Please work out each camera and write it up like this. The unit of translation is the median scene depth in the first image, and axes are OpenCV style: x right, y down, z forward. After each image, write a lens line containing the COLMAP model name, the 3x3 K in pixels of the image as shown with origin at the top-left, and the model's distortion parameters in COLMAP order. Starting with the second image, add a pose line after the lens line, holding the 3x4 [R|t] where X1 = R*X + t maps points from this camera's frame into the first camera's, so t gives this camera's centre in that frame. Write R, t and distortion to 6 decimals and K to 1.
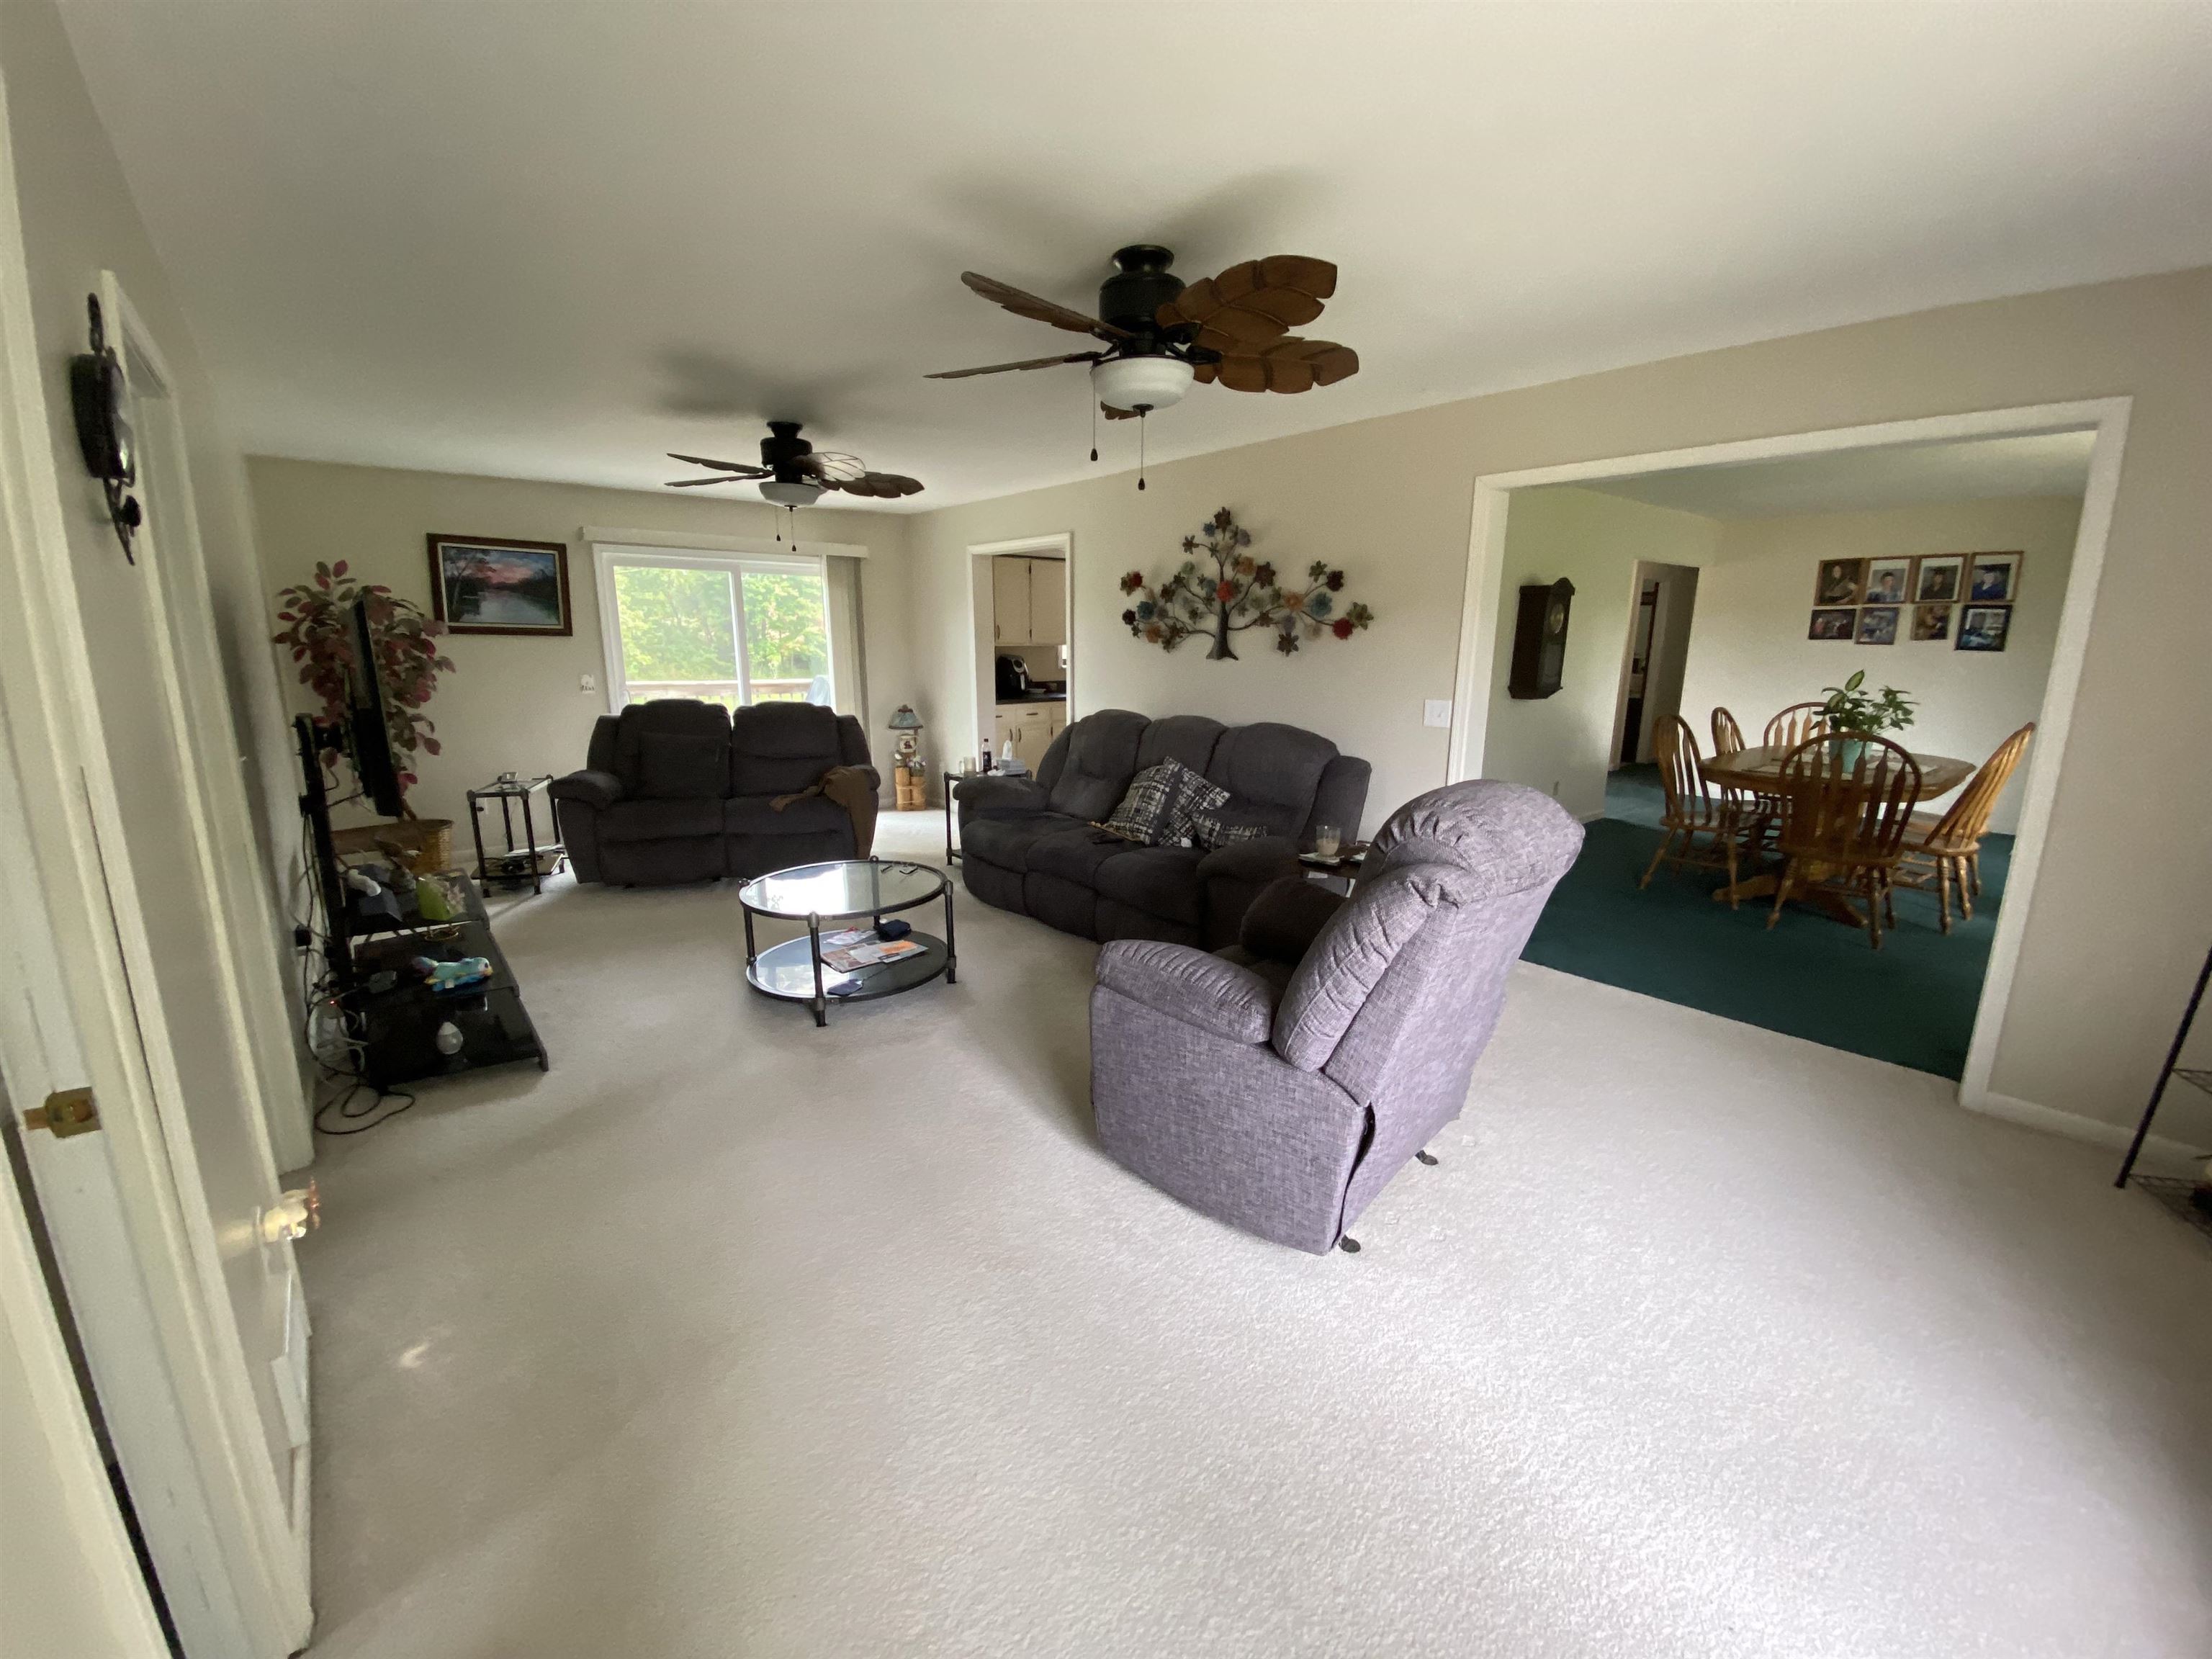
lens RADIAL K [[910.5, 0, 1097.9], [0, 910.5, 826.4], [0, 0, 1]] dist [0.021987, -0.019469]
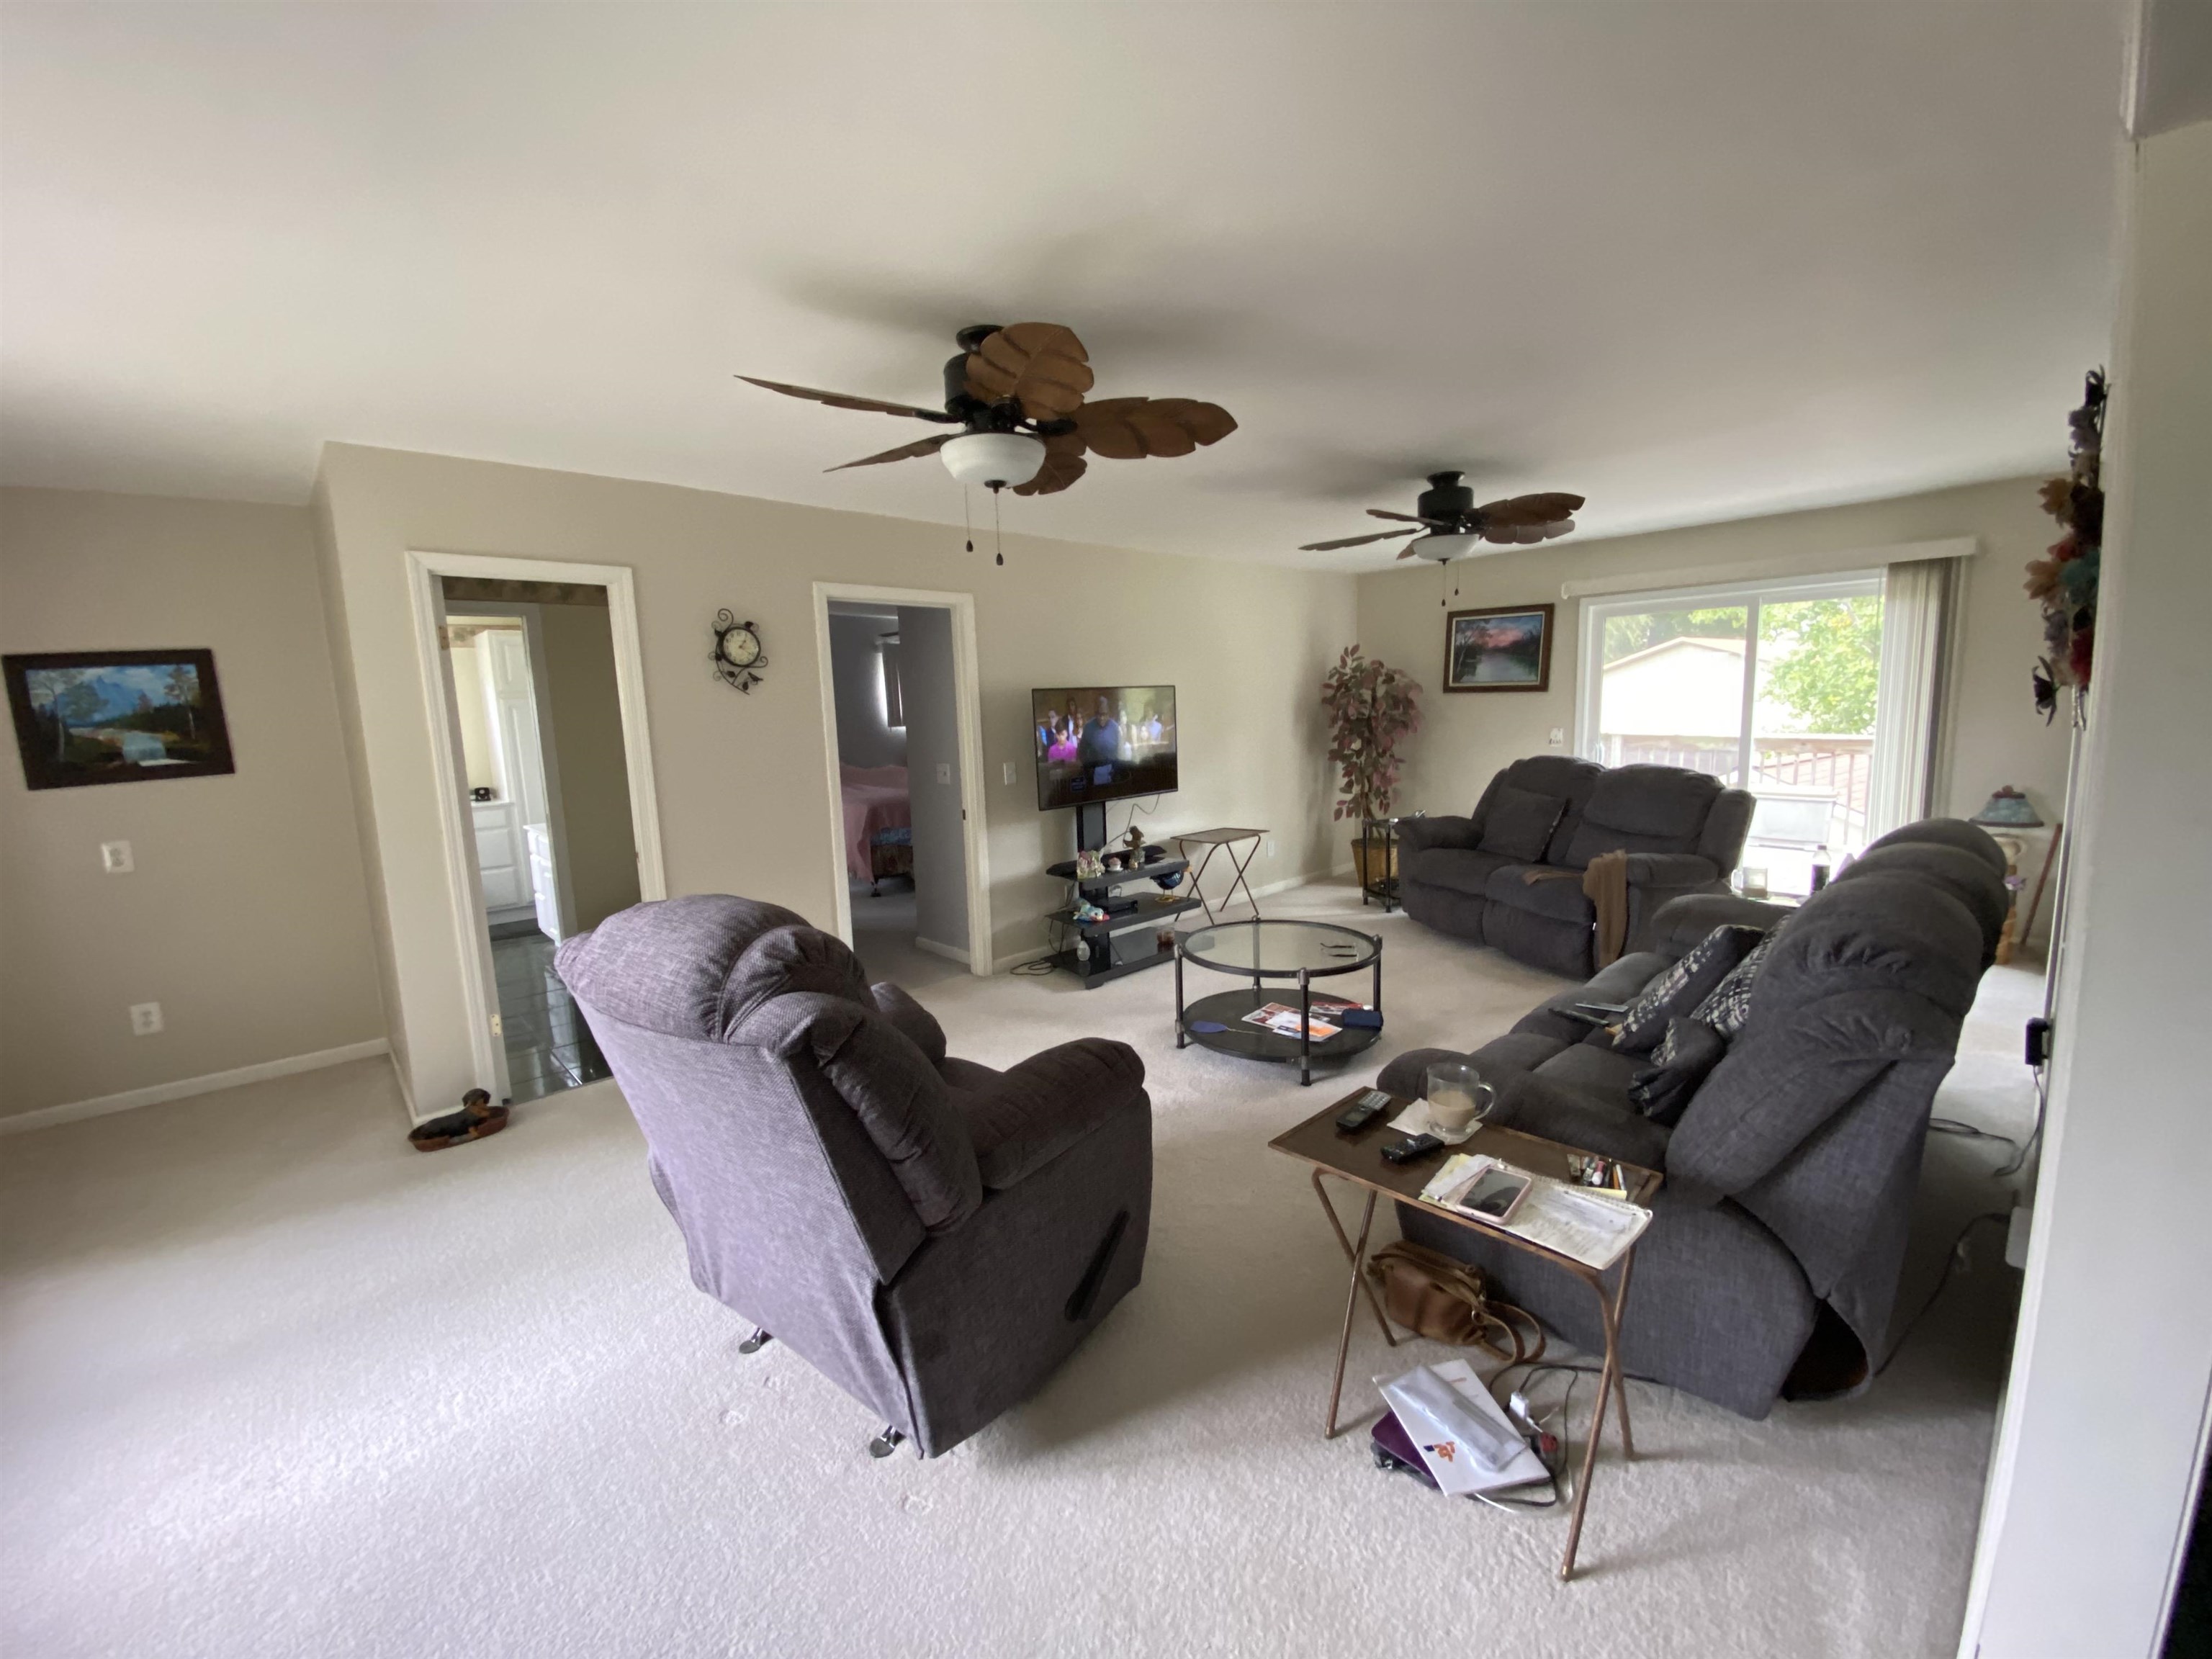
lens RADIAL K [[910.5, 0, 1097.9], [0, 910.5, 826.4], [0, 0, 1]] dist [0.021987, -0.019469]
pose [[0.031637, 0.125780, -0.991554, 0.485480], [-0.168932, 0.978451, 0.118728, -0.101392], [0.985120, 0.163749, 0.052203, 0.502406]]
